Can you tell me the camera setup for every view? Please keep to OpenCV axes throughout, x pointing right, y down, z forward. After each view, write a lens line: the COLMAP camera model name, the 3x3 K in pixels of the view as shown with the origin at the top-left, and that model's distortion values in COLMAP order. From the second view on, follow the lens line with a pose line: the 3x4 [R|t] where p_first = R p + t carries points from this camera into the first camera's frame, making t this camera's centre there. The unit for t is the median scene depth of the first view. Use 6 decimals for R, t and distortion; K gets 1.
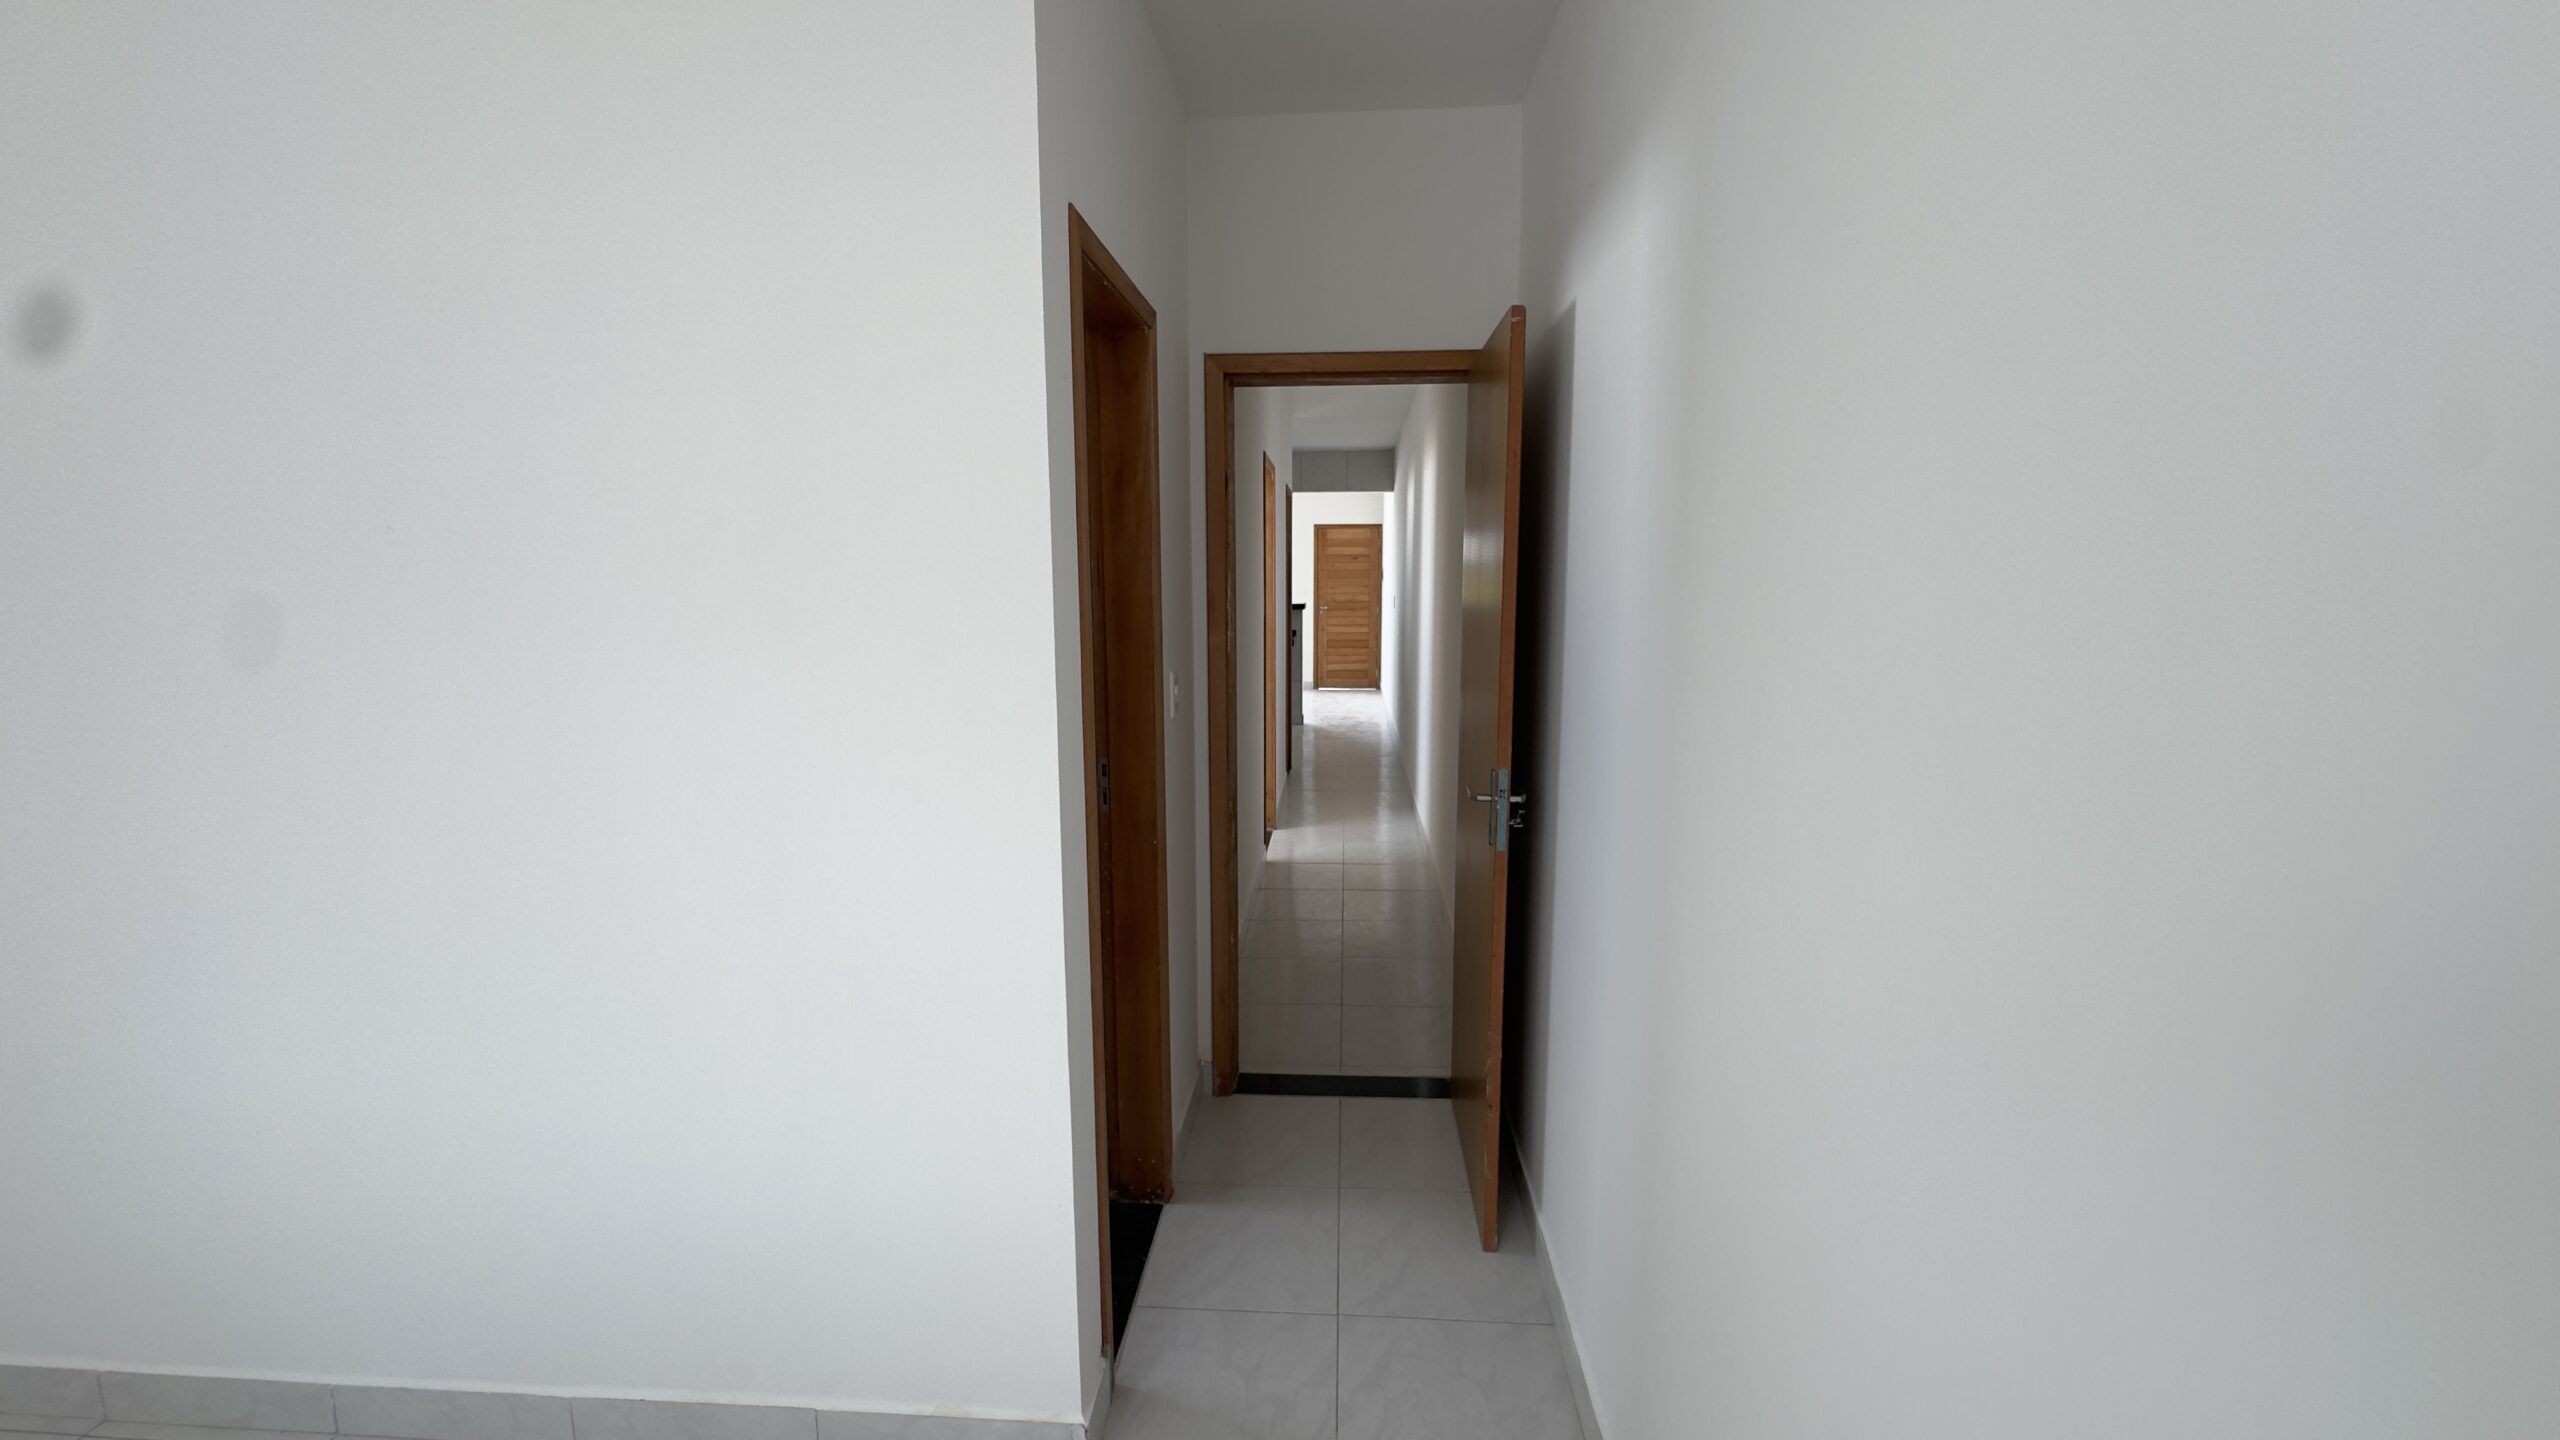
lens RADIAL K [[1027.2, 0, 1291.1], [0, 1027.2, 724.3], [0, 0, 1]] dist [-0.003523, 0.000377]
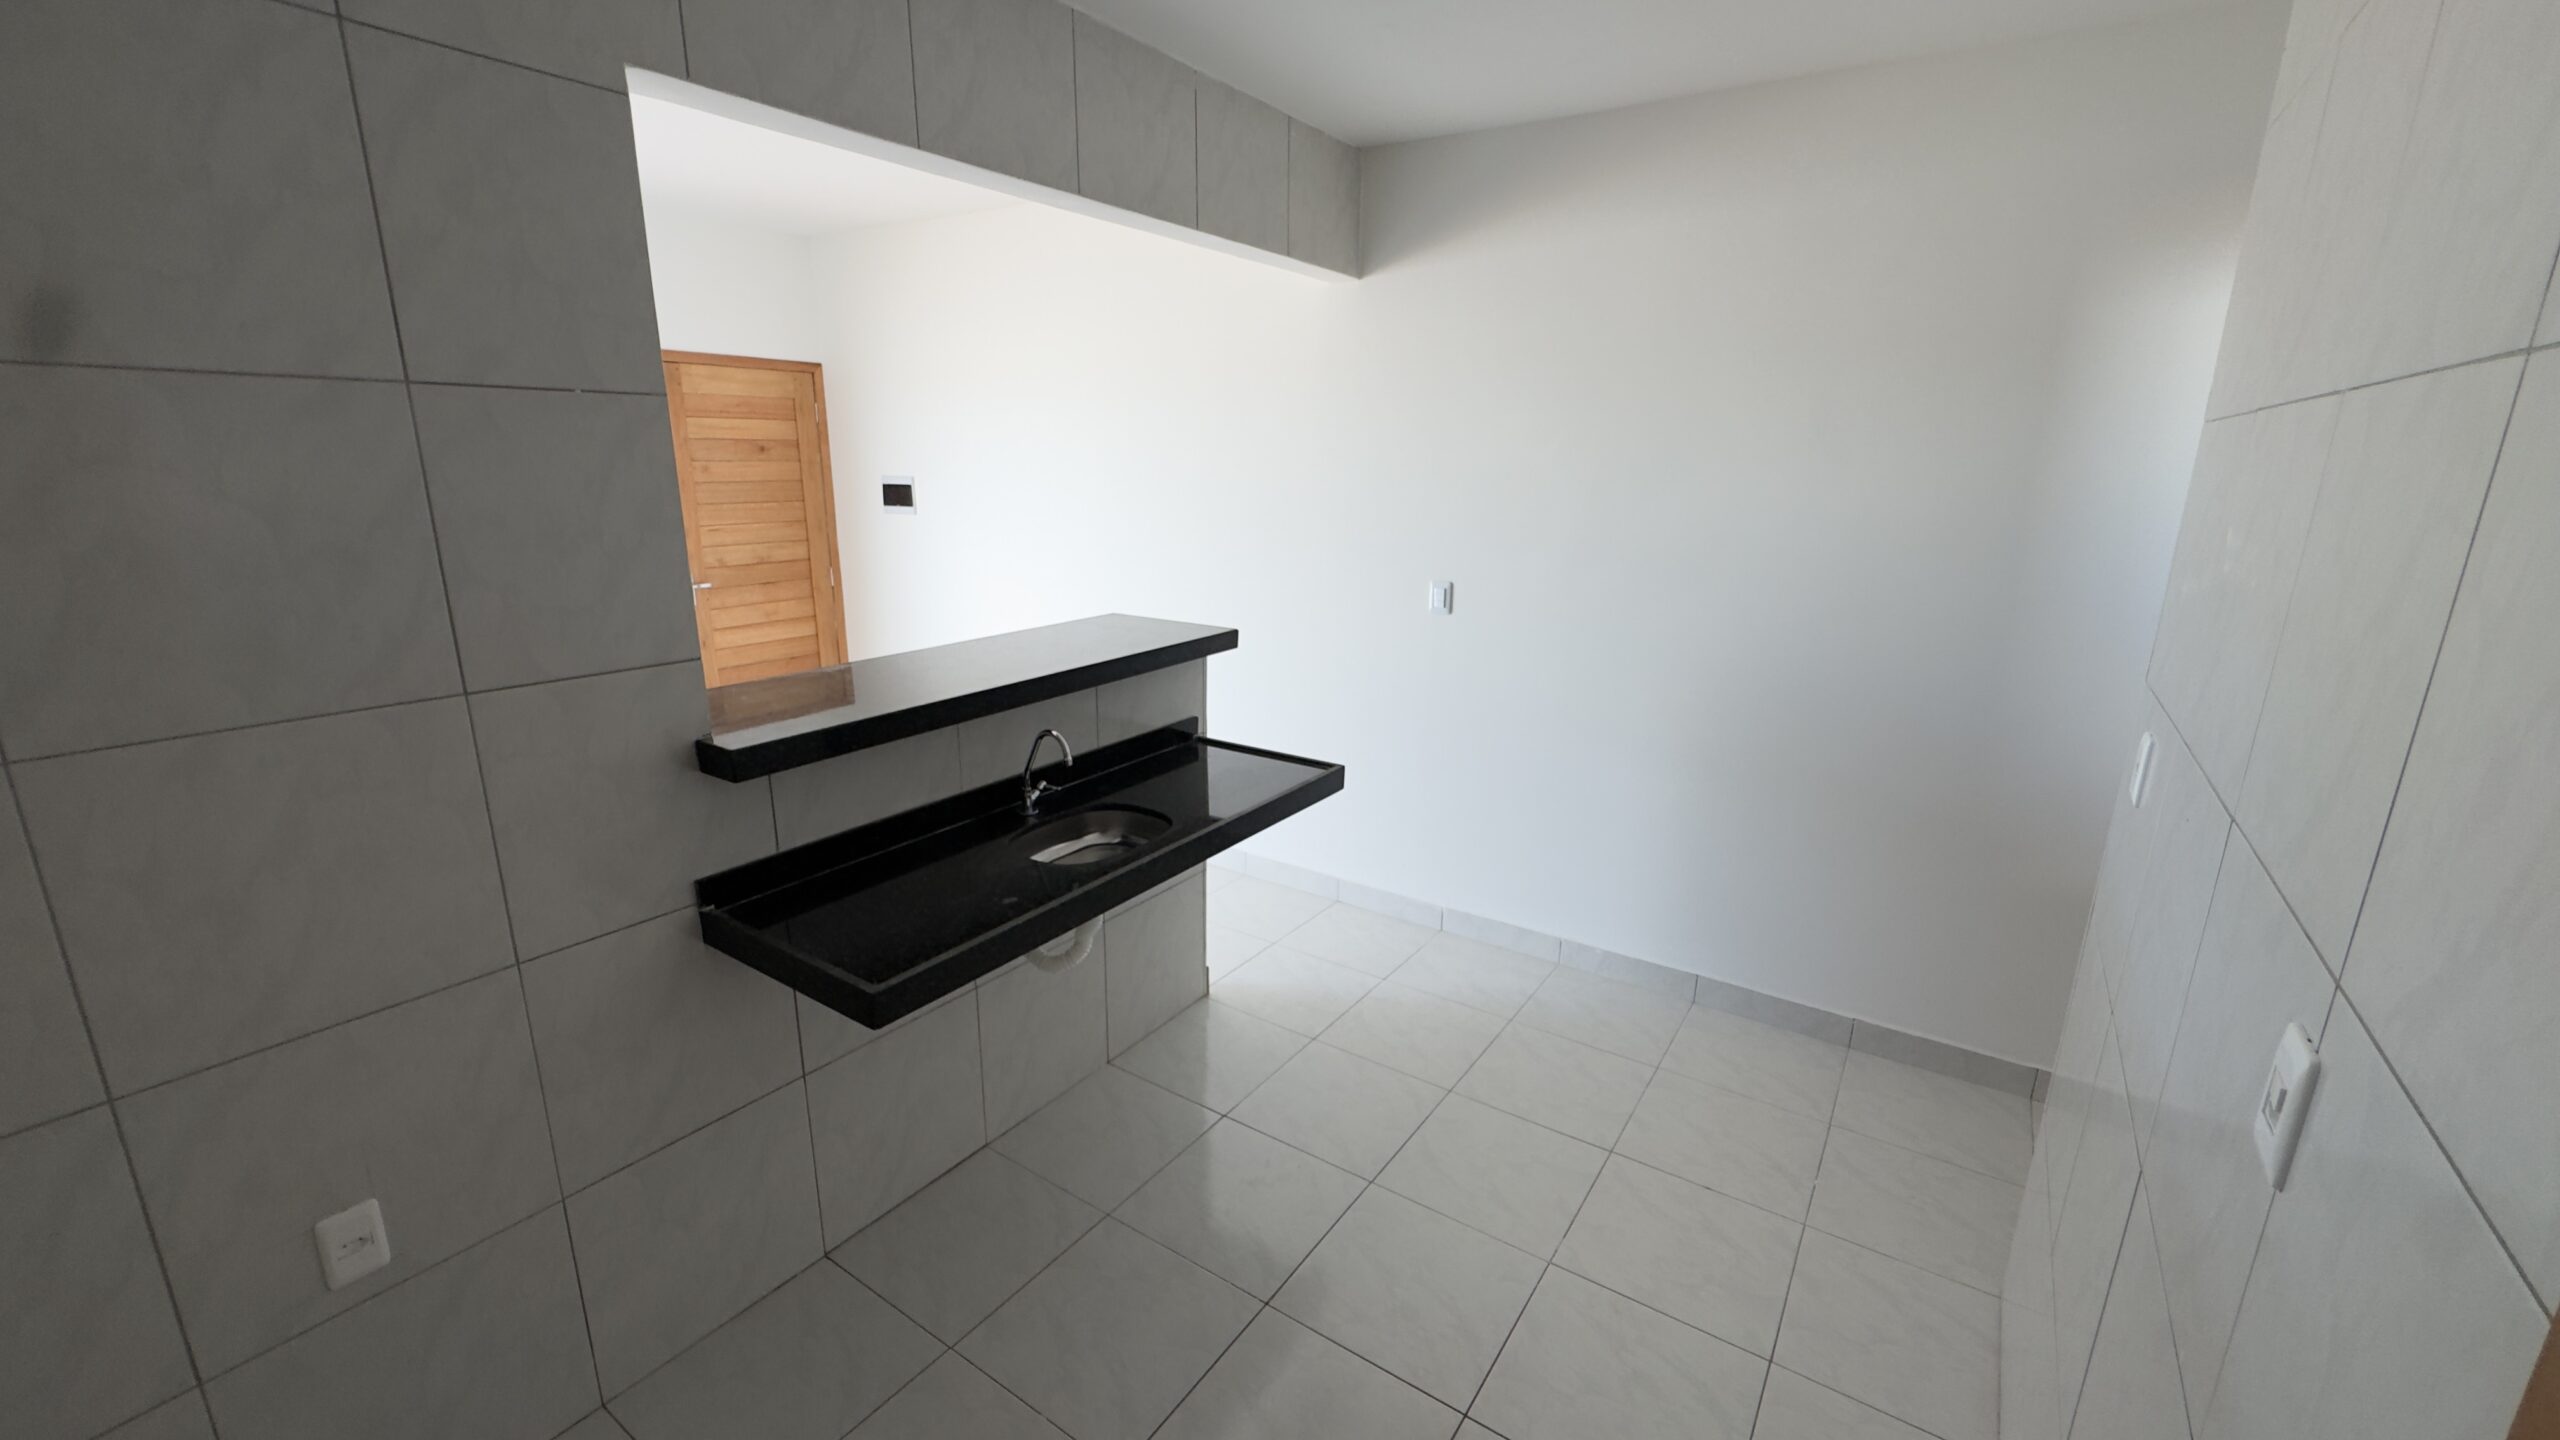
lens RADIAL K [[1027.2, 0, 1296.0], [0, 1027.2, 721.8], [0, 0, 1]] dist [-0.003523, 0.000377]
pose [[0.506265, -0.210280, 0.836348, -0.768985], [0.118452, 0.977580, 0.174087, -0.452486], [-0.854204, 0.010933, 0.519823, 2.709150]]
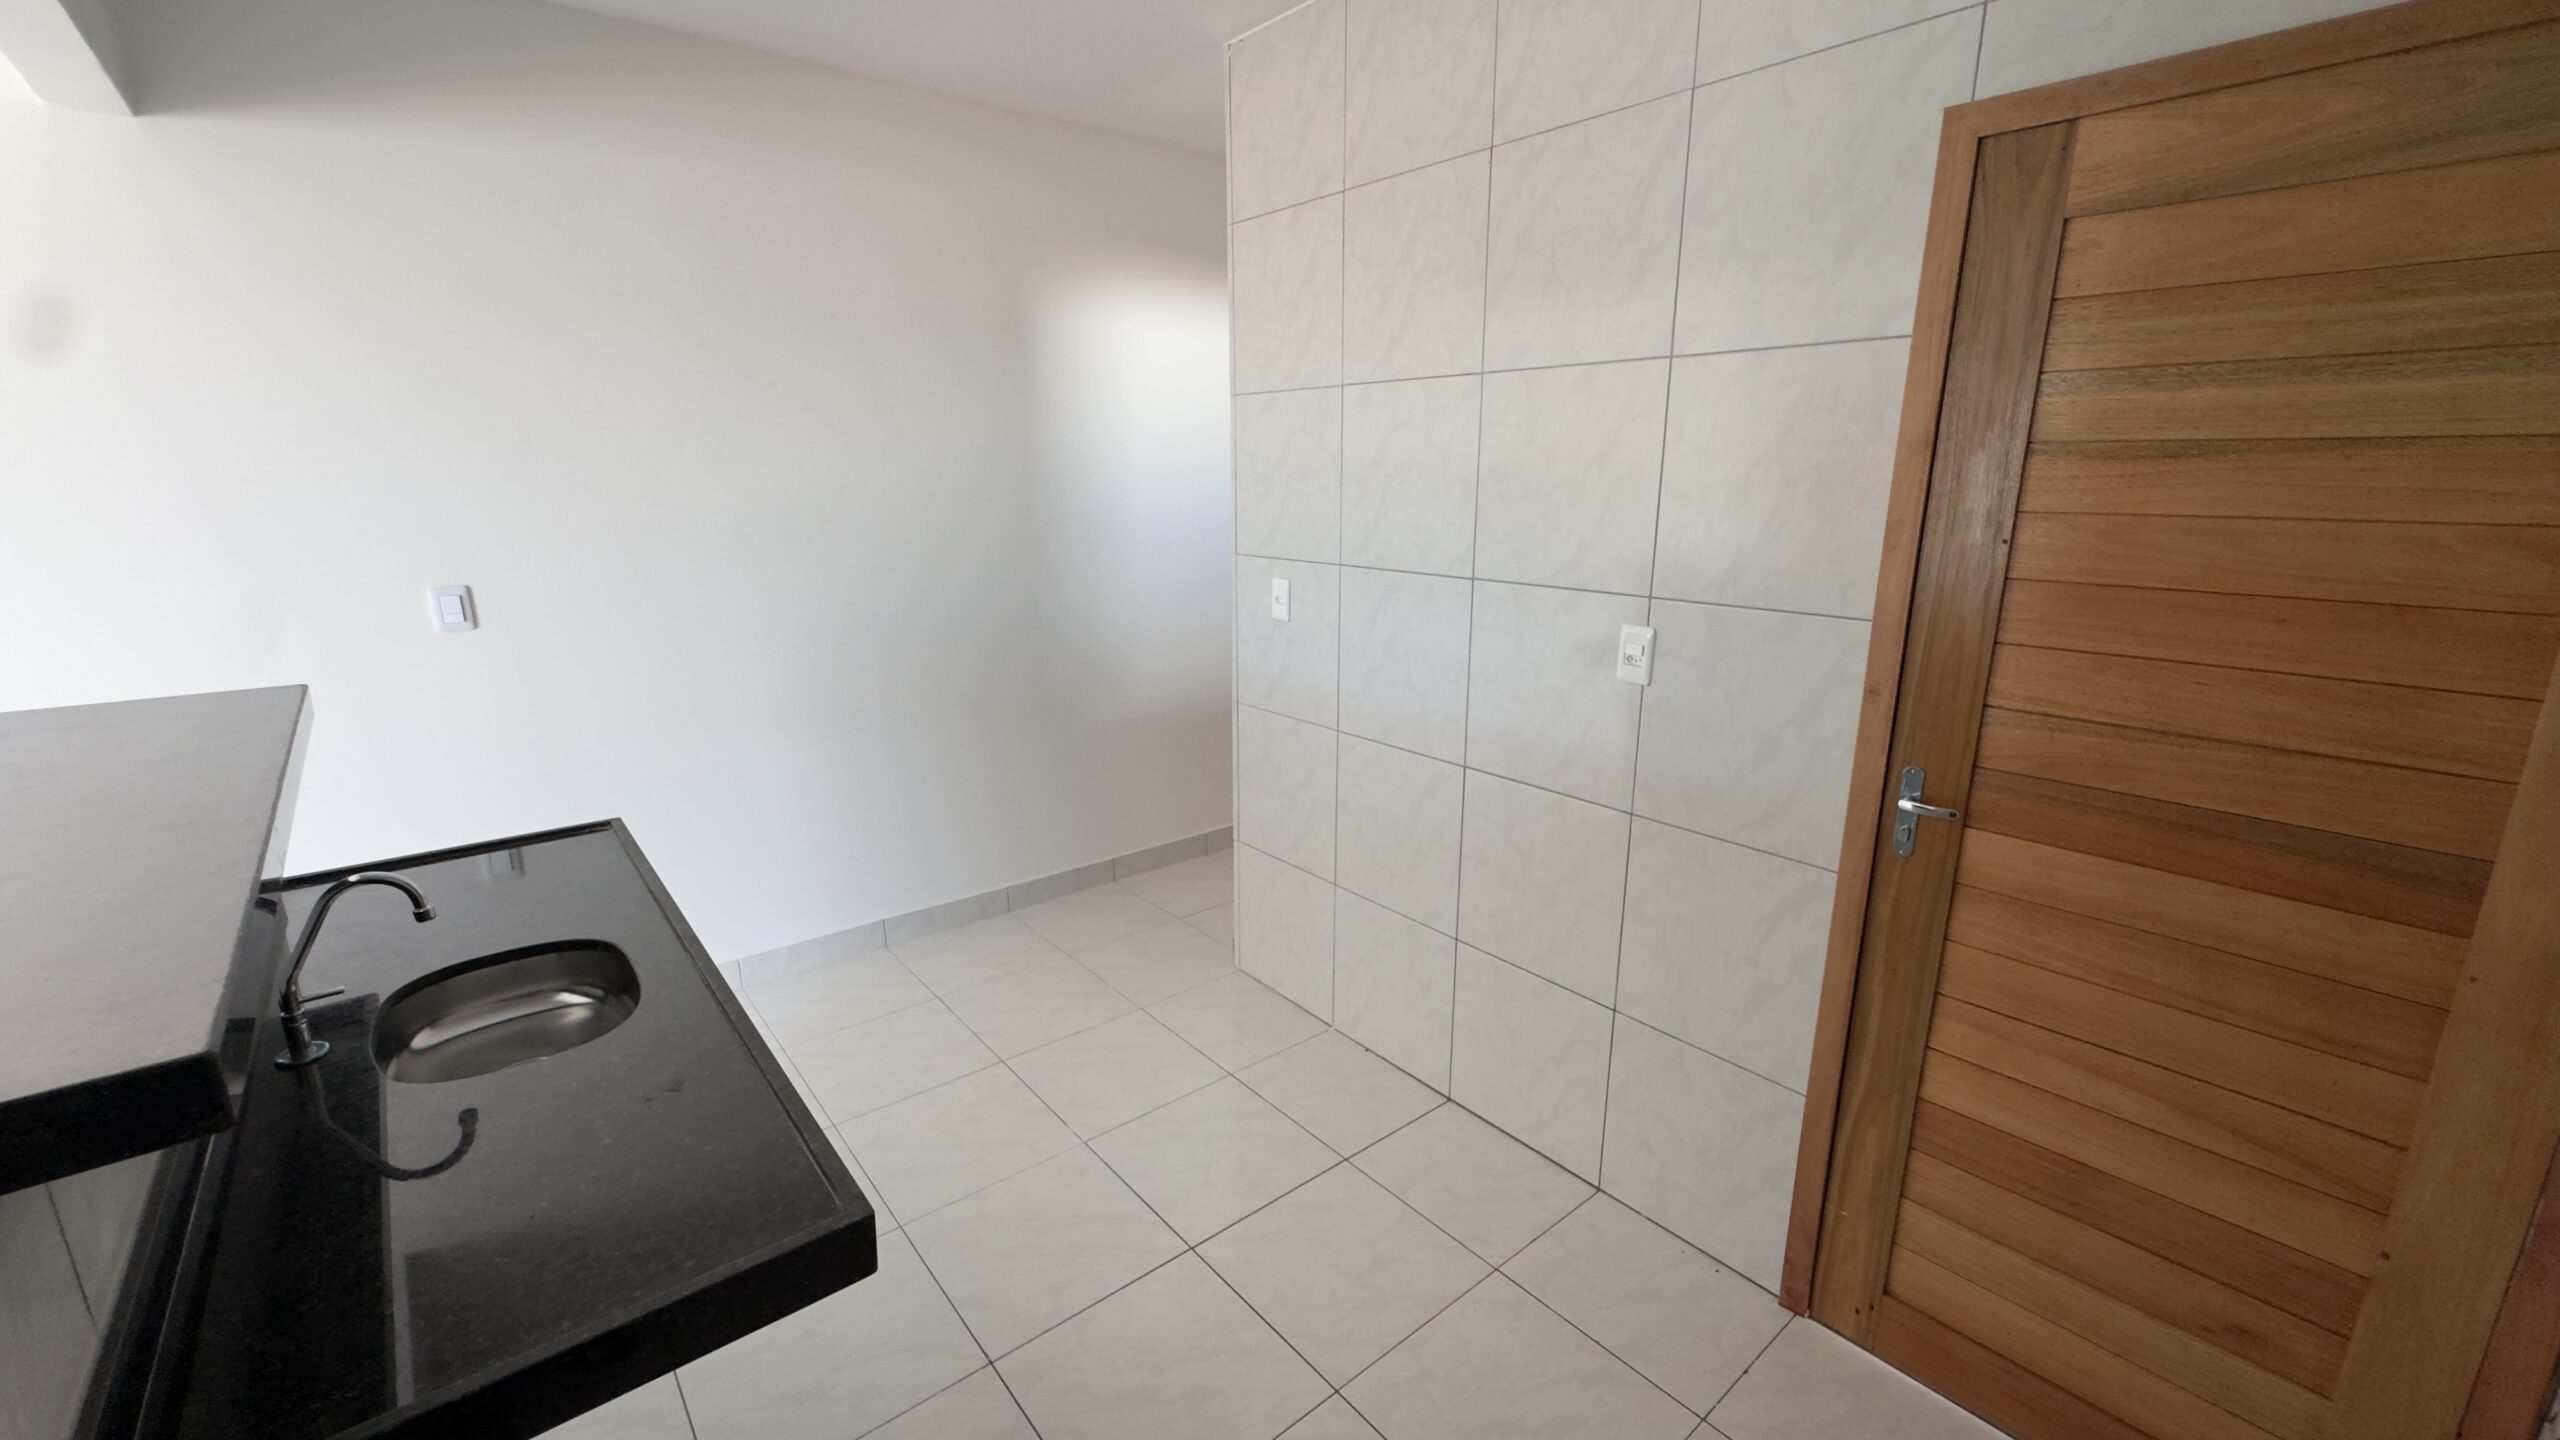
lens RADIAL K [[1027.2, 0, 1278.5], [0, 1027.2, 720.0], [0, 0, 1]] dist [-0.003523, 0.000377]
pose [[-0.682209, -0.175770, 0.709715, -0.770028], [0.109962, 0.934969, 0.337257, -0.494378], [-0.722841, 0.308121, -0.618516, 3.241494]]
